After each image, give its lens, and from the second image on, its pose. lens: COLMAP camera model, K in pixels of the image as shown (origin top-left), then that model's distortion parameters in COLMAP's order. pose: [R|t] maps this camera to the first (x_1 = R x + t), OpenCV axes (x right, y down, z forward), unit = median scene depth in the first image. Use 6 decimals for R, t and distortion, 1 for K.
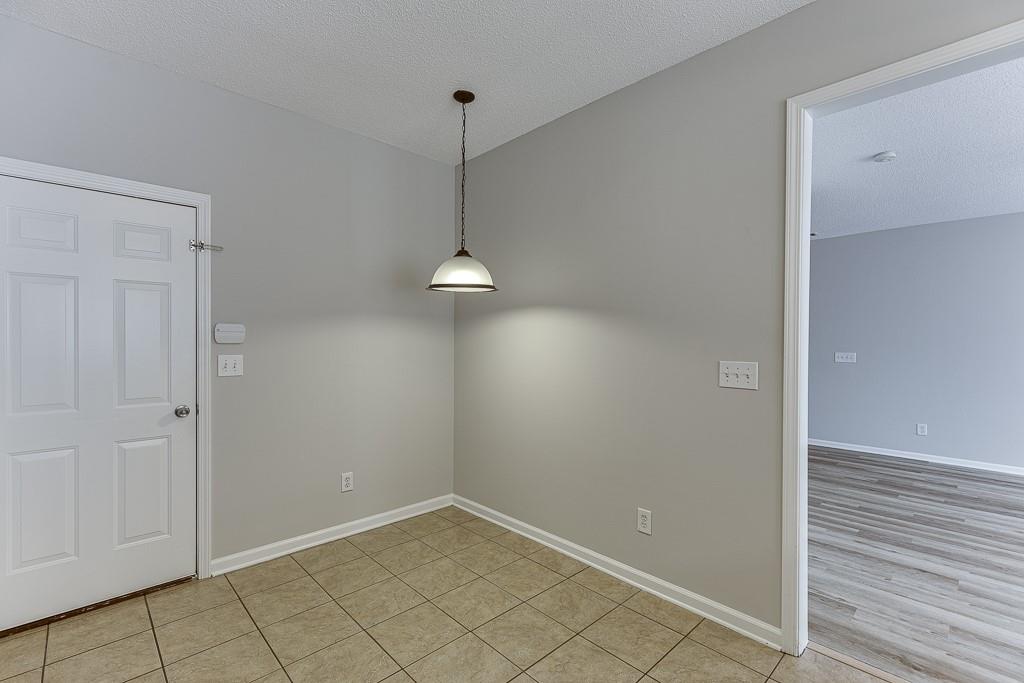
lens RADIAL K [[456.7, 0, 512.5], [0, 456.7, 341.0], [0, 0, 1]] dist [0.002017, -0.002645]
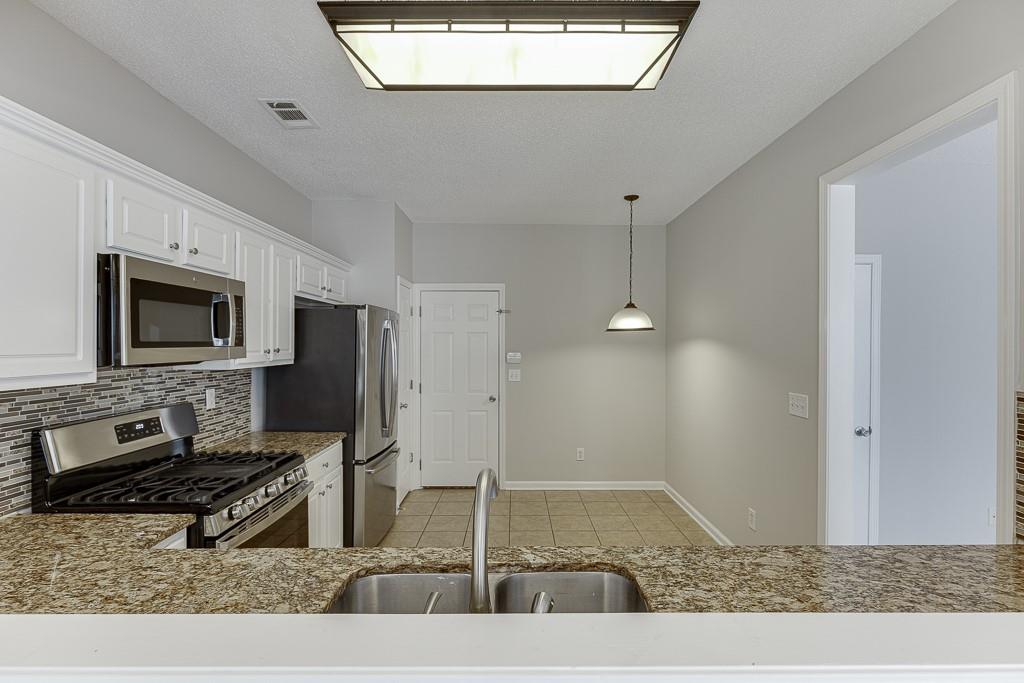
lens RADIAL K [[456.7, 0, 512.7], [0, 456.7, 342.6], [0, 0, 1]] dist [0.002017, -0.002645]
pose [[0.718741, -0.001920, -0.695275, 0.629818], [-0.000468, 0.999995, -0.003245, -0.070294], [0.695278, 0.002658, 0.718736, -0.299598]]
